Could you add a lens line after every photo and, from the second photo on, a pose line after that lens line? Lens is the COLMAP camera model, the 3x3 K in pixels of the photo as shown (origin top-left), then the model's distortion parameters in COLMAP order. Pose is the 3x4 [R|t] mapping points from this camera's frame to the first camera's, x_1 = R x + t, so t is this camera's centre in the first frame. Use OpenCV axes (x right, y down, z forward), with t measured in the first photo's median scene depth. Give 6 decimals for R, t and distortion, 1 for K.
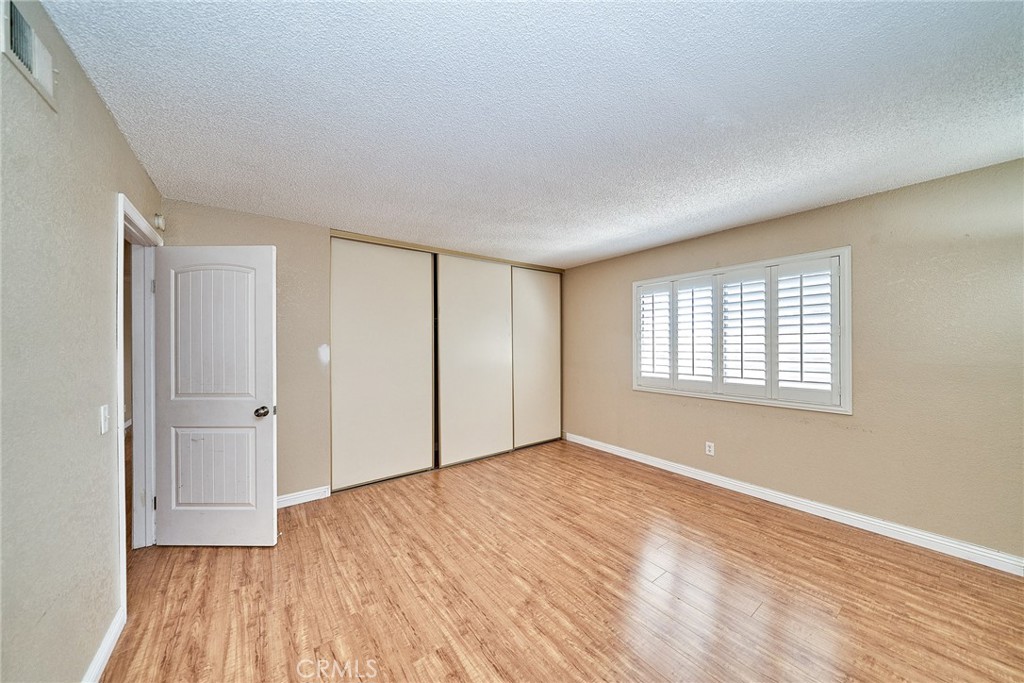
lens RADIAL K [[356.4, 0, 513.1], [0, 356.4, 343.9], [0, 0, 1]] dist [0.000866, -0.000083]
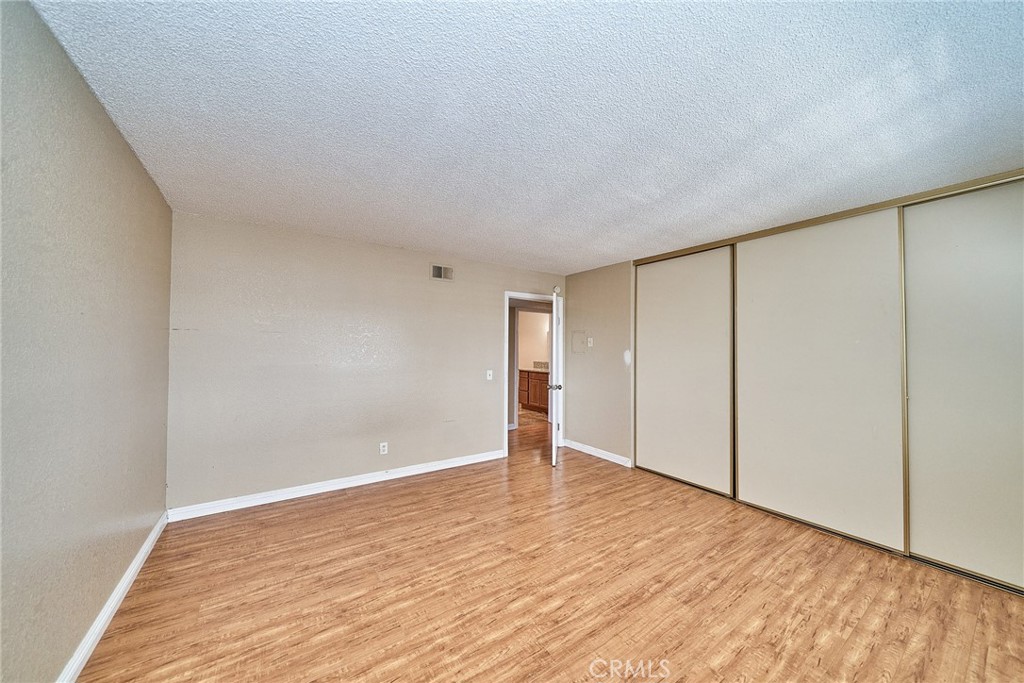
lens RADIAL K [[349.7, 0, 510.1], [0, 349.7, 345.2], [0, 0, 1]] dist [-0.000443, -0.000185]
pose [[-0.049765, -0.009362, -0.998717, 0.812584], [-0.009679, 0.999914, -0.008891, 0.000700], [0.998714, 0.009225, -0.049852, 0.659024]]
